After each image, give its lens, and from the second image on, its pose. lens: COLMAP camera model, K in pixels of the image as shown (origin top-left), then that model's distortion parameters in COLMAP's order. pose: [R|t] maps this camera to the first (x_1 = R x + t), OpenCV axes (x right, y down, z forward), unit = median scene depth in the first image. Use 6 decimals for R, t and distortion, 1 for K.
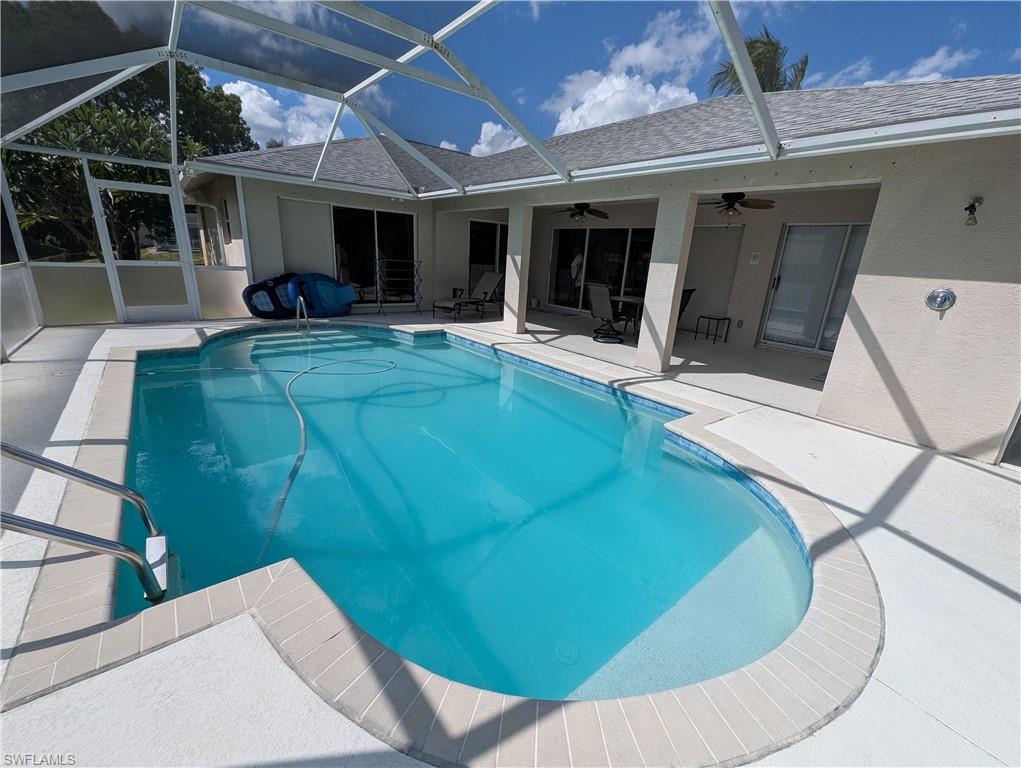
lens RADIAL K [[419.6, 0, 510.5], [0, 419.6, 384.0], [0, 0, 1]] dist [-0.001390, -0.000058]
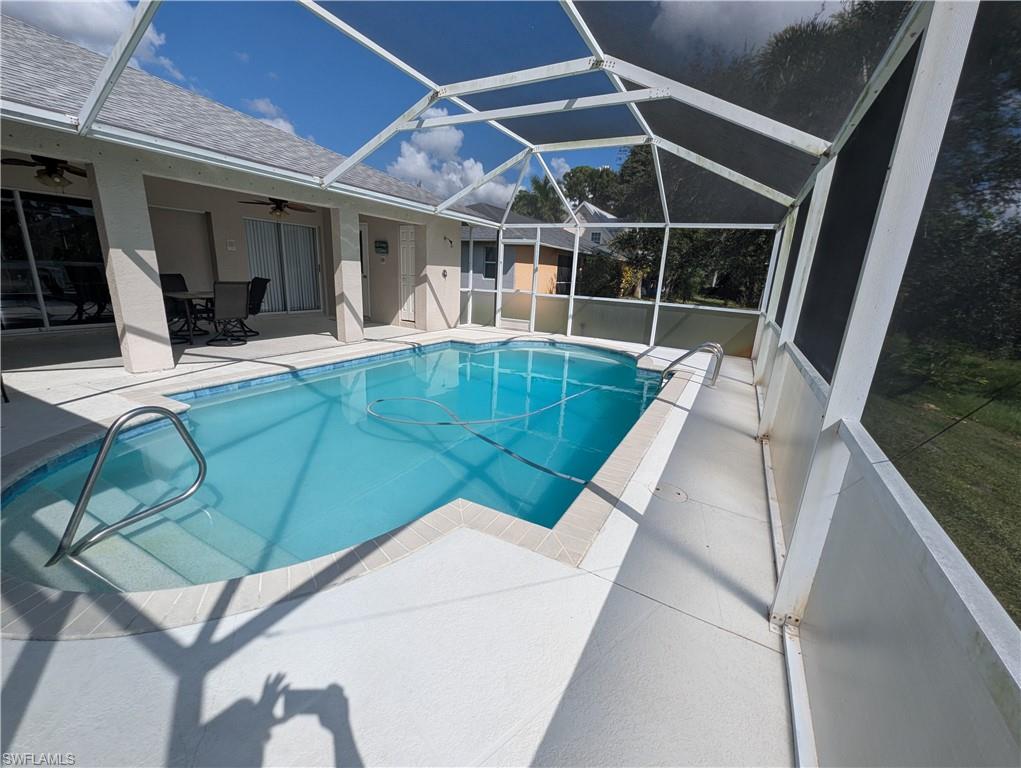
lens RADIAL K [[419.6, 0, 510.5], [0, 419.6, 384.0], [0, 0, 1]] dist [-0.001390, -0.000058]
pose [[-0.377684, -0.315784, 0.870422, -0.958488], [0.199234, 0.890313, 0.409450, -0.327202], [-0.904246, 0.328060, -0.273342, 0.877918]]
